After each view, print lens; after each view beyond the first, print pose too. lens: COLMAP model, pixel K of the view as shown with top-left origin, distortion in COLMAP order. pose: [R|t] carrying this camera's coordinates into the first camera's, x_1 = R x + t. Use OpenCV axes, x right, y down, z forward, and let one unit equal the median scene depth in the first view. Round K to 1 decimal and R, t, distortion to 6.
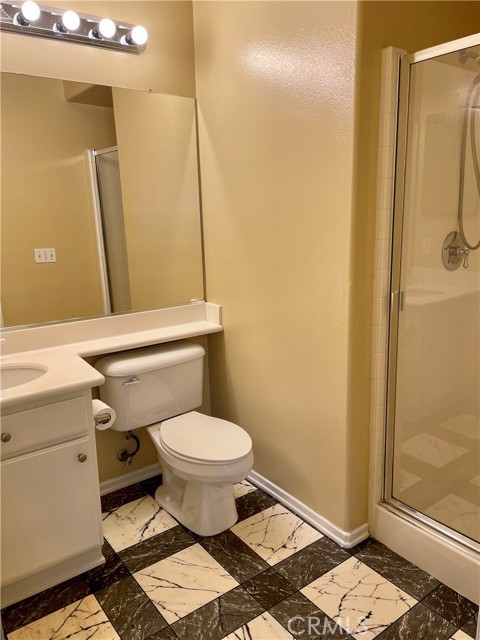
lens RADIAL K [[484.2, 0, 239.9], [0, 484.2, 319.4], [0, 0, 1]] dist [-0.001741, -0.009543]
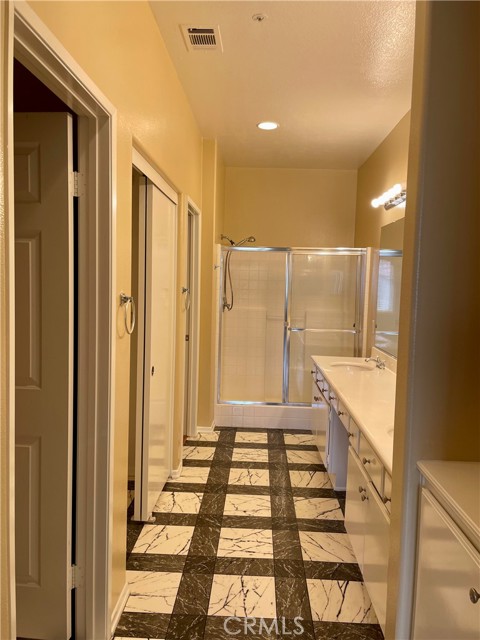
lens RADIAL K [[484.2, 0, 240.0], [0, 484.2, 319.4], [0, 0, 1]] dist [-0.001741, -0.009543]
pose [[0.774158, 0.096155, -0.625646, 0.556604], [-0.185087, 0.979584, -0.078470, 0.035675], [0.605328, 0.176547, 0.776151, -0.429202]]
